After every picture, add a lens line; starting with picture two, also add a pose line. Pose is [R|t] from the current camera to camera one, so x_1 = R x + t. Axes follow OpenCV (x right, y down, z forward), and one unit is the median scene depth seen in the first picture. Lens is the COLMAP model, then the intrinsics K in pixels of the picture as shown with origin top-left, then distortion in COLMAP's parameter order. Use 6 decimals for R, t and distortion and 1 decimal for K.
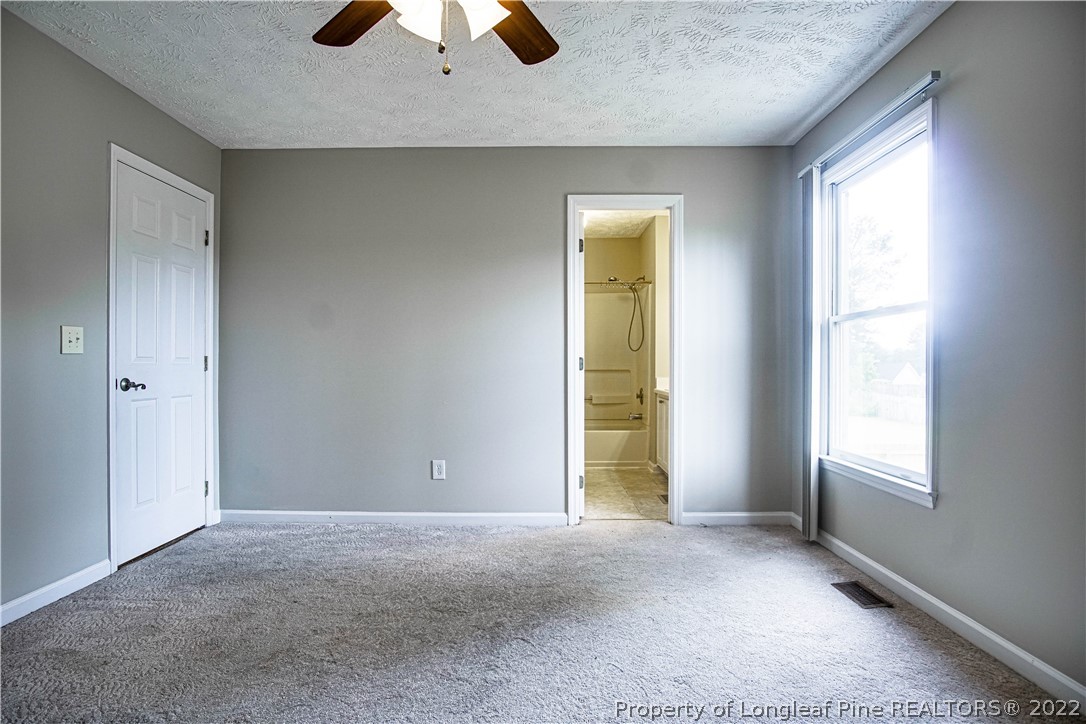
lens RADIAL K [[581.2, 0, 541.4], [0, 581.2, 365.6], [0, 0, 1]] dist [-0.035660, 0.009252]
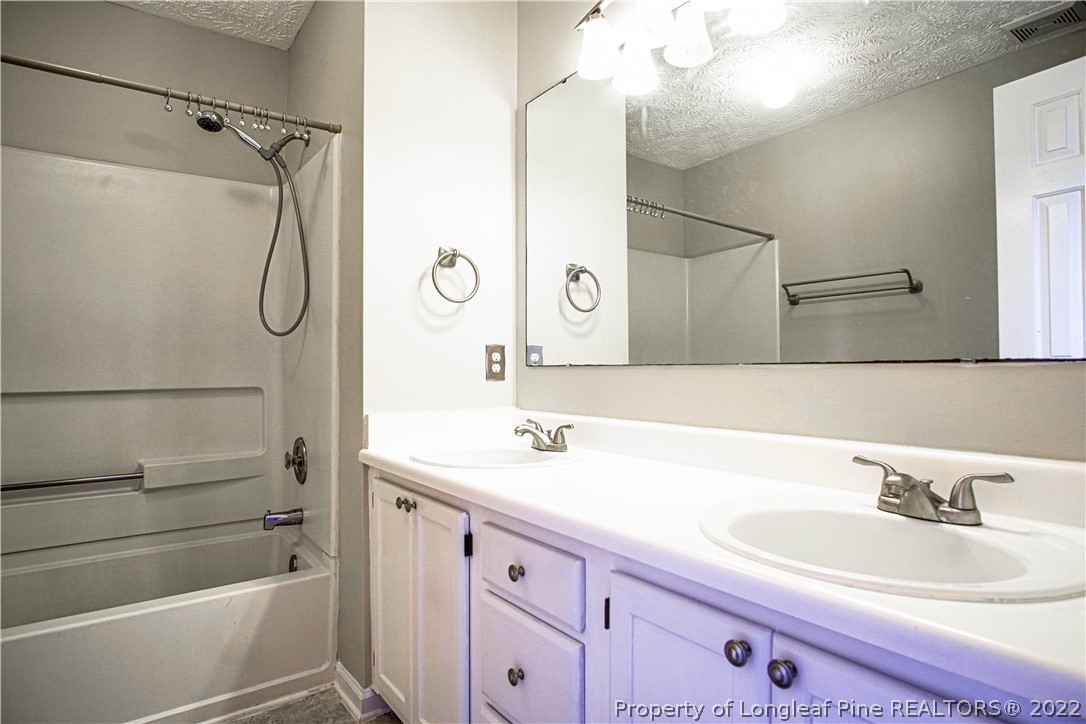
lens RADIAL K [[581.2, 0, 541.4], [0, 581.2, 365.6], [0, 0, 1]] dist [-0.035660, 0.009252]
pose [[0.797981, -0.000800, 0.602682, 0.075778], [0.007828, 0.999929, -0.009038, -0.002034], [-0.602632, 0.011930, 0.797930, 0.623100]]
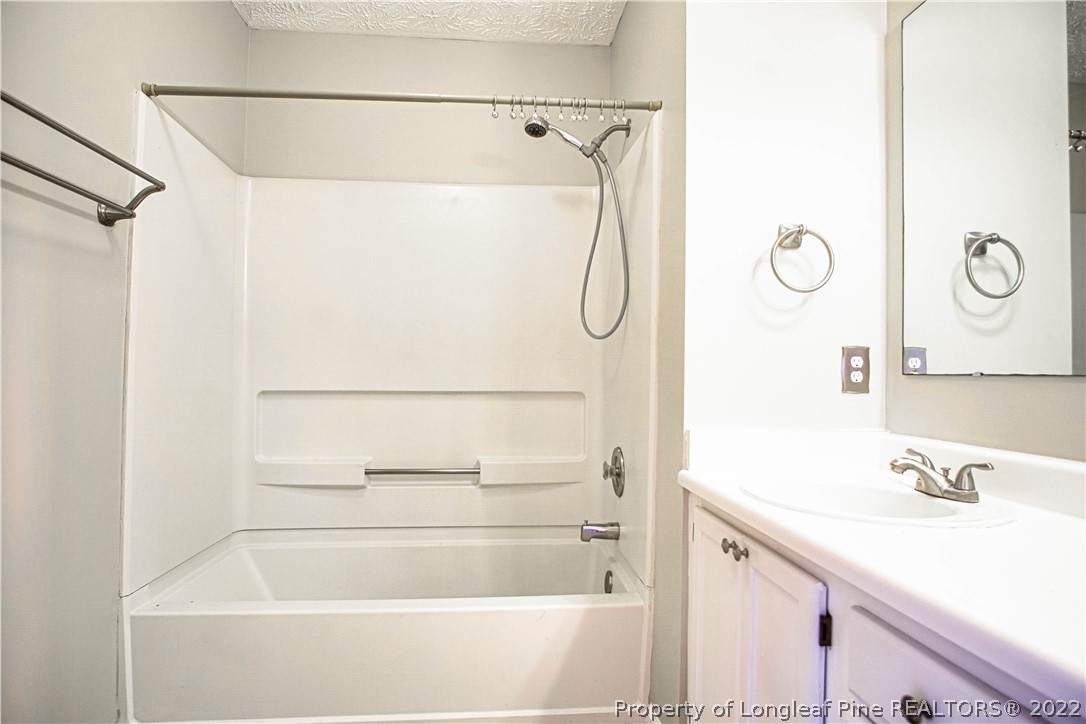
lens RADIAL K [[581.2, 0, 541.4], [0, 581.2, 365.6], [0, 0, 1]] dist [-0.035660, 0.009252]
pose [[0.995070, 0.012511, 0.098383, 0.093993], [-0.010787, 0.999779, -0.018041, -0.002676], [-0.098587, 0.016891, 0.994985, 0.667723]]
